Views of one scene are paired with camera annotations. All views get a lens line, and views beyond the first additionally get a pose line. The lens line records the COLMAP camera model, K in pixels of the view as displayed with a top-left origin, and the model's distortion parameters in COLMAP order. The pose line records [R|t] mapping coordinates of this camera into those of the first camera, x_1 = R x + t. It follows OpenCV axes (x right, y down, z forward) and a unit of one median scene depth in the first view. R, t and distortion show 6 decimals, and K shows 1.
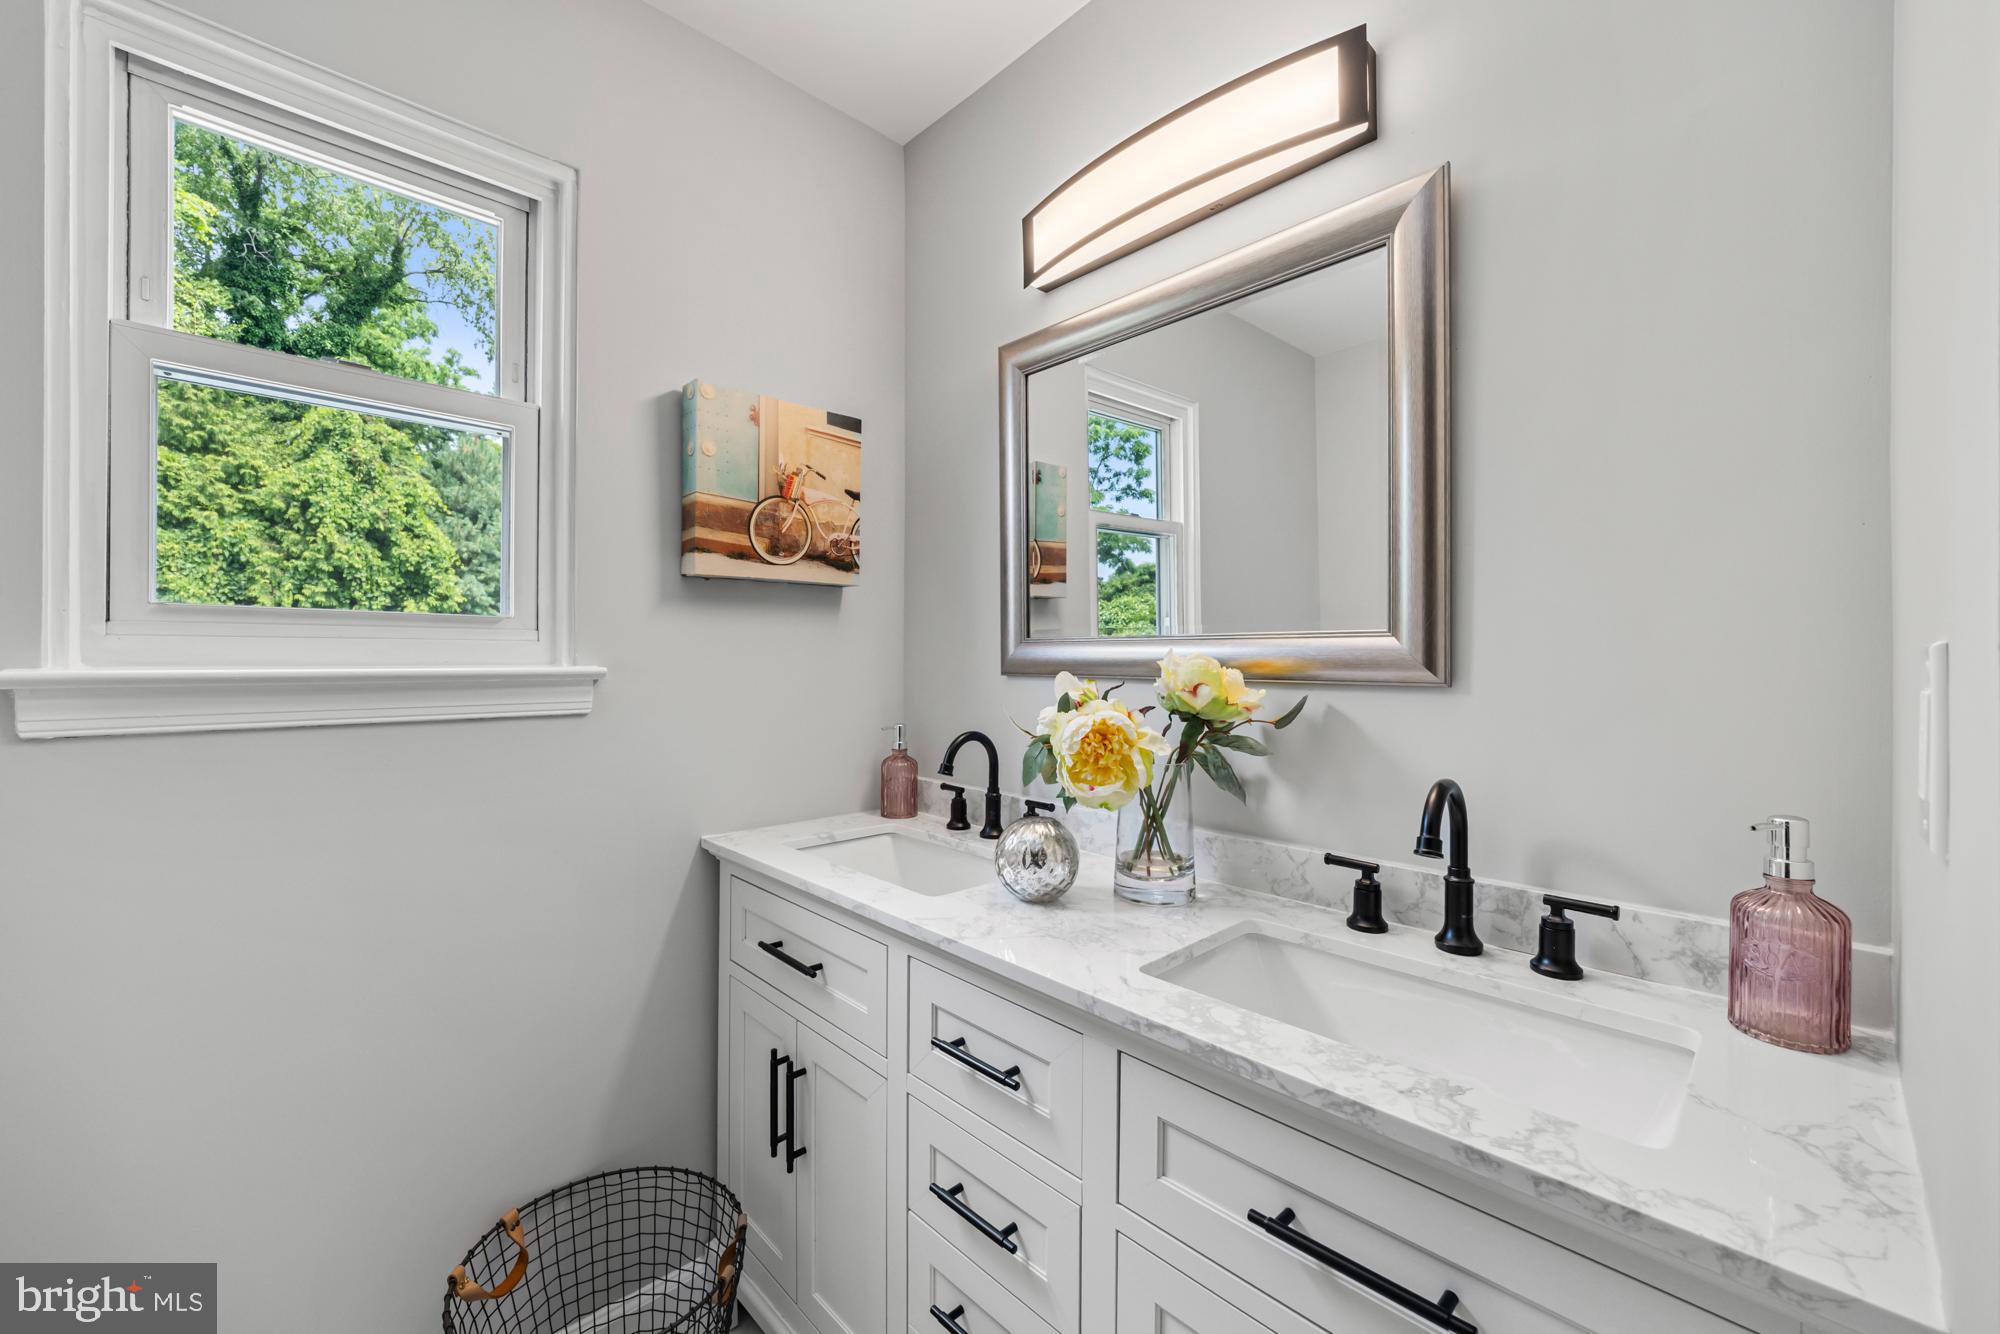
lens RADIAL K [[780.4, 0, 988.3], [0, 780.4, 667.1], [0, 0, 1]] dist [-0.001749, -0.000978]
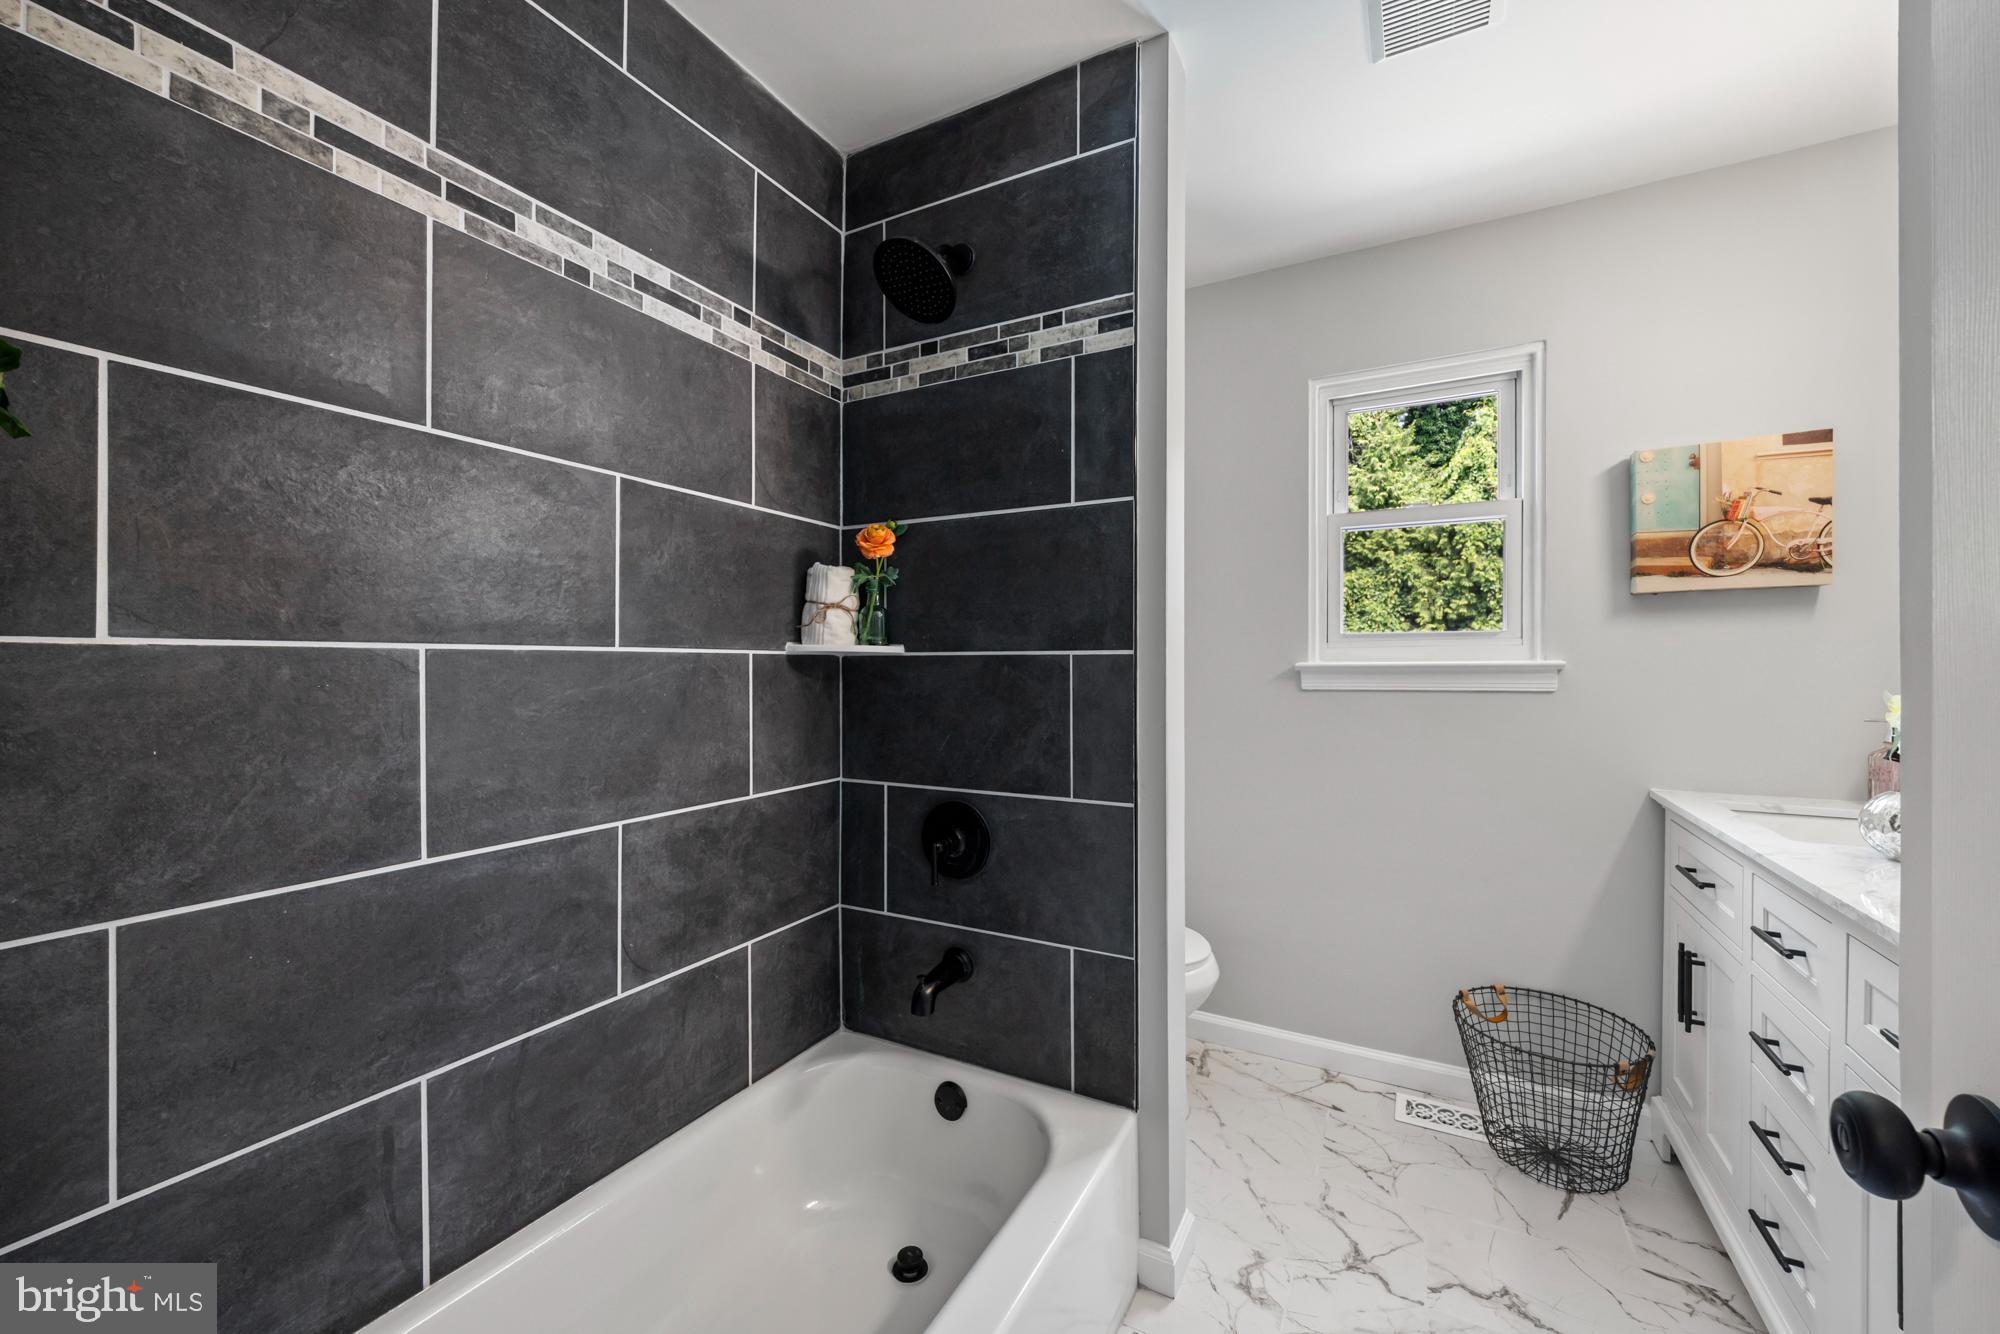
lens RADIAL K [[789.5, 0, 996.5], [0, 789.5, 661.4], [0, 0, 1]] dist [0.000303, -0.007716]
pose [[0.312786, -0.007500, -0.949794, 0.553476], [-0.001968, 0.999962, -0.008544, 0.014592], [0.949822, 0.004542, 0.312759, -0.471619]]
